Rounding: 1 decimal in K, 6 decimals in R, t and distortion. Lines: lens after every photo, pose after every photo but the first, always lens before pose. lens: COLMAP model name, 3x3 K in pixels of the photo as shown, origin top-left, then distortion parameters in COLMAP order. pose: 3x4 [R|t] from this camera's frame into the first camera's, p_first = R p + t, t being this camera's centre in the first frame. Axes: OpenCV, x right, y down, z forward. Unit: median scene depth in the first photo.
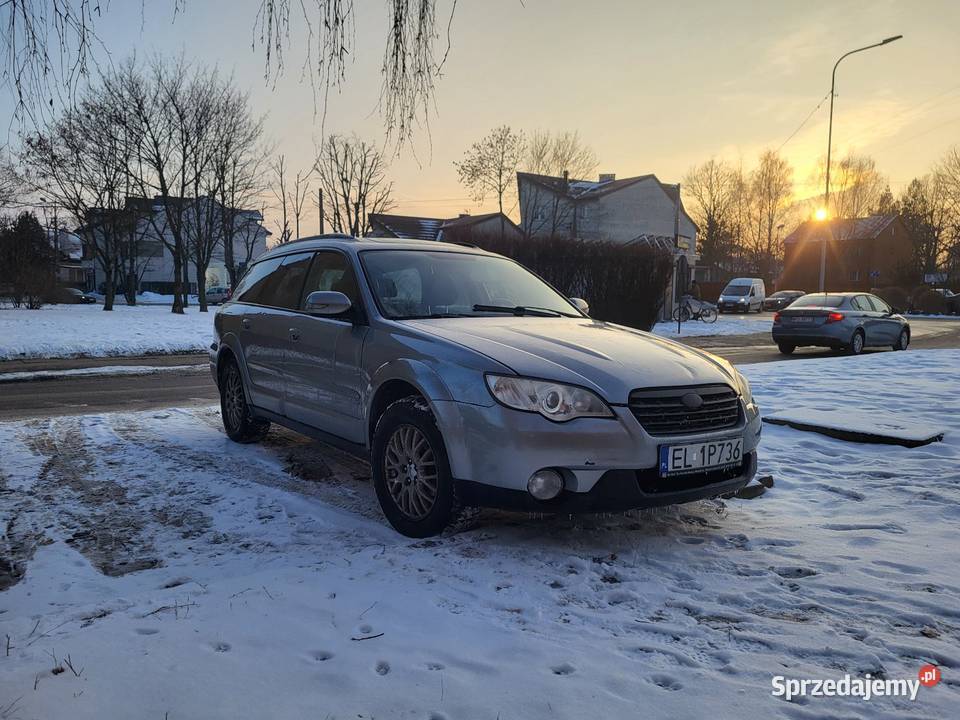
lens RADIAL K [[733.8, 0, 480.7], [0, 733.8, 347.8], [0, 0, 1]] dist [0.059758, -0.042716]
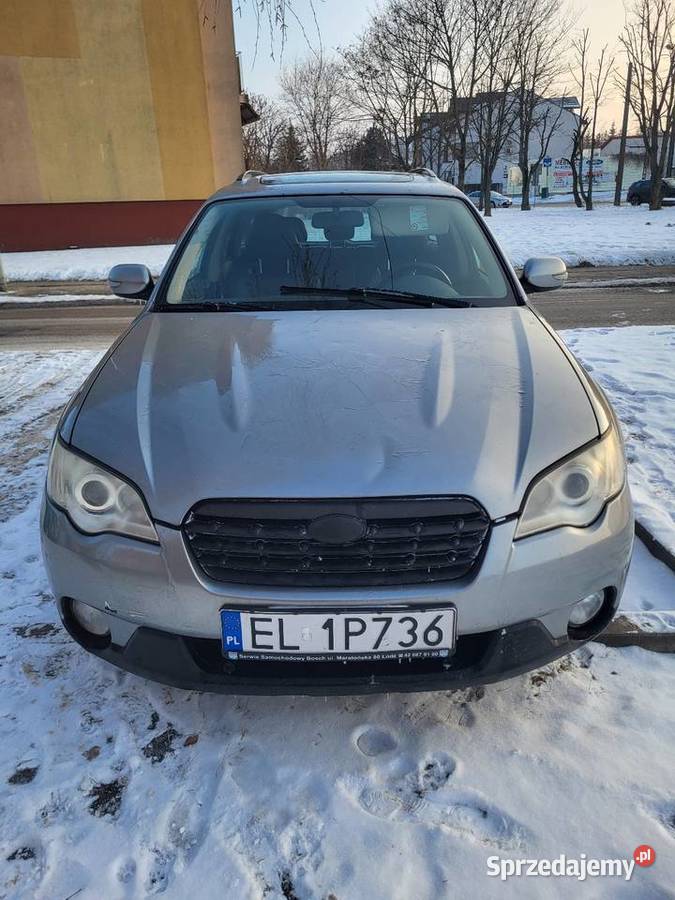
lens RADIAL K [[688.0, 0, 337.5], [0, 688.0, 450.0], [0, 0, 1]] dist [0.059758, -0.042716]
pose [[0.825459, 0.160027, -0.541303, 0.550809], [-0.001962, 0.959779, 0.280751, -0.123794], [0.564459, -0.230687, 0.792572, 0.625178]]
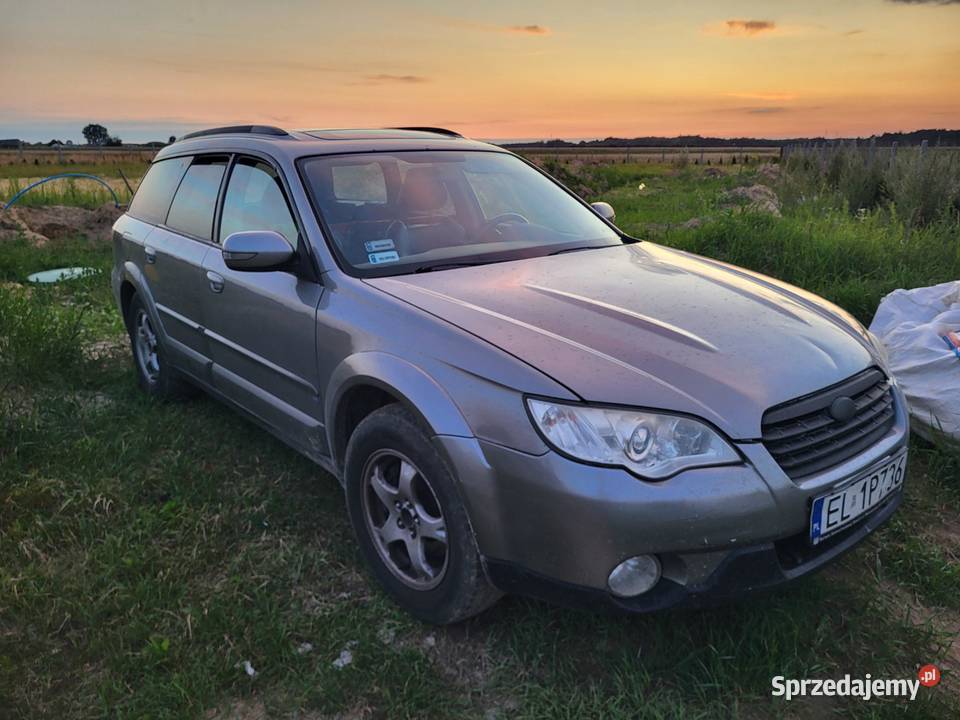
lens RADIAL K [[733.8, 0, 480.7], [0, 733.8, 347.8], [0, 0, 1]] dist [0.059758, -0.042716]
pose [[0.996612, -0.061403, 0.054720, -0.061046], [0.049340, 0.978646, 0.199543, -0.126362], [-0.065804, -0.196167, 0.978360, 0.402902]]
